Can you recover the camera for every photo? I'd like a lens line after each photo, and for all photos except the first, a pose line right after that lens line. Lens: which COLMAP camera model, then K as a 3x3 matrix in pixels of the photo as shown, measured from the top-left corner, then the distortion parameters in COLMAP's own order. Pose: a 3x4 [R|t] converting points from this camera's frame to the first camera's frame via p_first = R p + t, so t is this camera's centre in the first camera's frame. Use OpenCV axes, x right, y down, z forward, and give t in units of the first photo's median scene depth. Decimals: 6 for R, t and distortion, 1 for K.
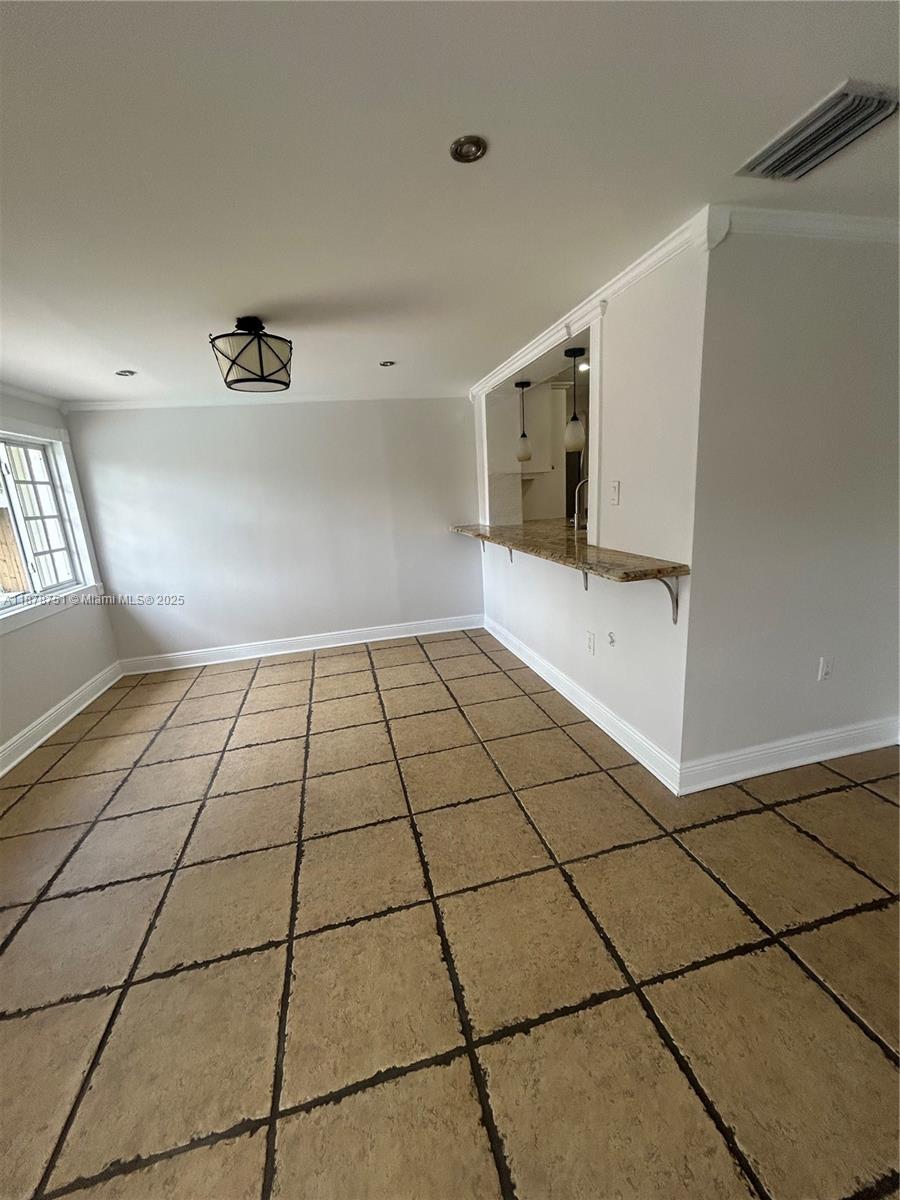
lens RADIAL K [[480.3, 0, 450.0], [0, 480.3, 600.0], [0, 0, 1]] dist [-0.000617, -0.000017]
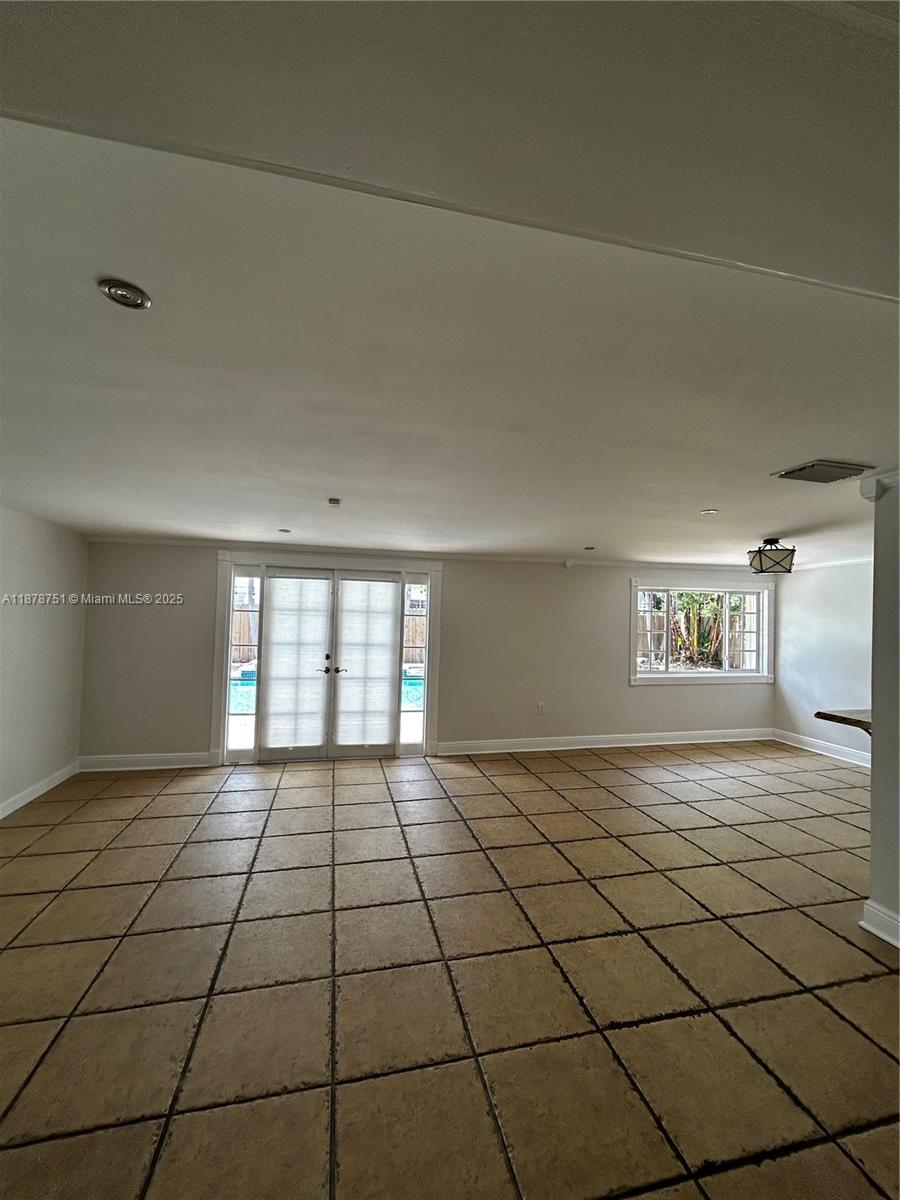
lens RADIAL K [[480.3, 0, 450.0], [0, 480.3, 600.0], [0, 0, 1]] dist [-0.000617, -0.000017]
pose [[-0.021915, 0.032244, -0.999240, 1.647059], [-0.239935, 0.970100, 0.036566, -0.153462], [0.970542, 0.240554, -0.013523, -0.118461]]
